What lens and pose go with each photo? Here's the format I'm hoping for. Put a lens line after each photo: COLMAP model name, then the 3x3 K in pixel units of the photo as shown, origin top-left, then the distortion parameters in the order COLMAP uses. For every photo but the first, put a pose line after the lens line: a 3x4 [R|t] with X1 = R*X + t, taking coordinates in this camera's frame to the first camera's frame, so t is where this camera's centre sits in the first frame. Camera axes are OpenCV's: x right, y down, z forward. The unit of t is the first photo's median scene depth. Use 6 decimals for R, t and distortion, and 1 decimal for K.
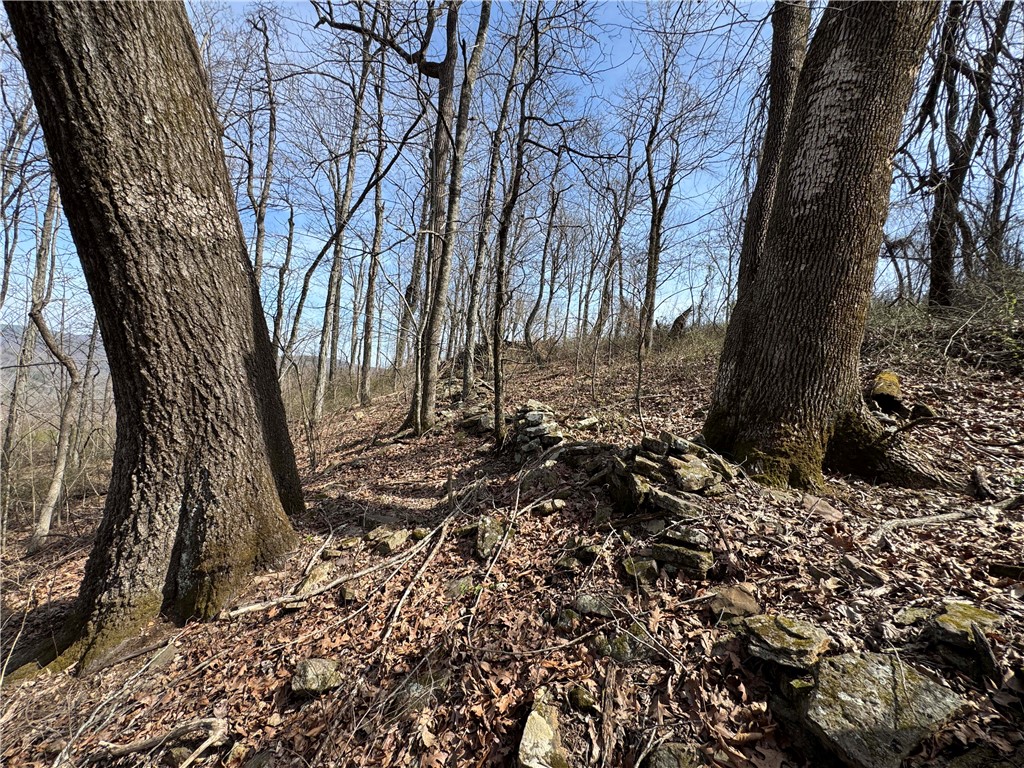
lens RADIAL K [[411.9, 0, 514.1], [0, 411.9, 382.7], [0, 0, 1]] dist [0.000172, 0.000524]
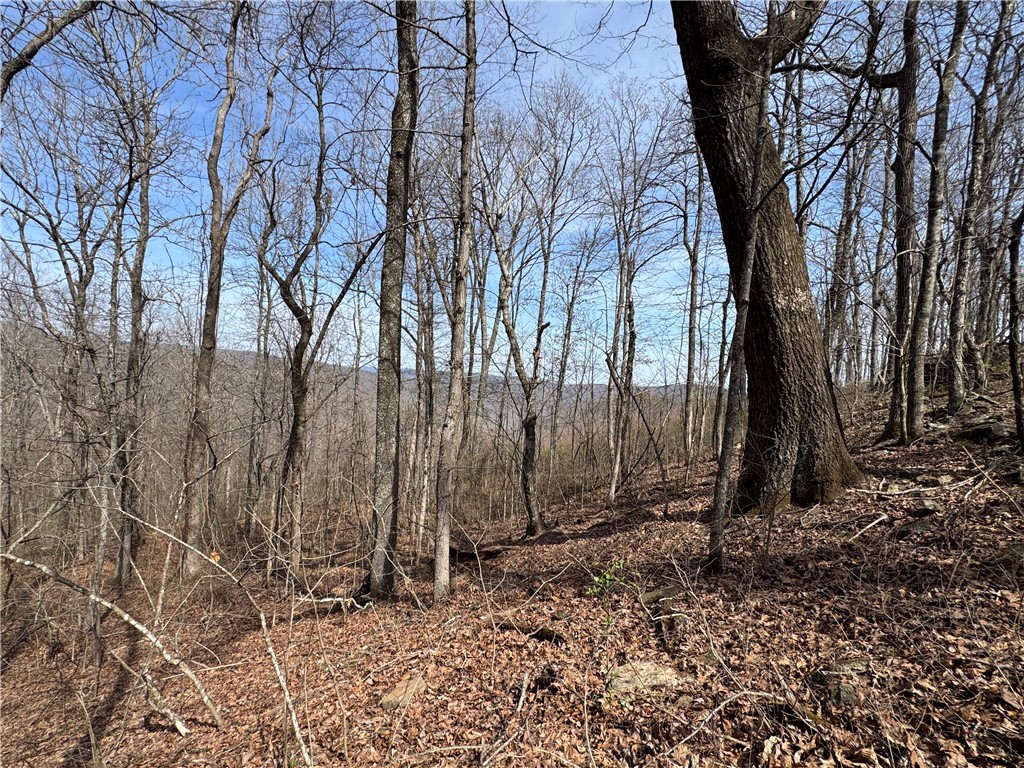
lens RADIAL K [[484.0, 0, 514.2], [0, 484.0, 381.3], [0, 0, 1]] dist [0.000790, -0.000005]
pose [[0.691199, -0.055356, -0.720542, -0.070499], [0.005987, 0.997466, -0.070888, 0.138281], [0.722640, 0.044684, 0.689779, -1.572007]]
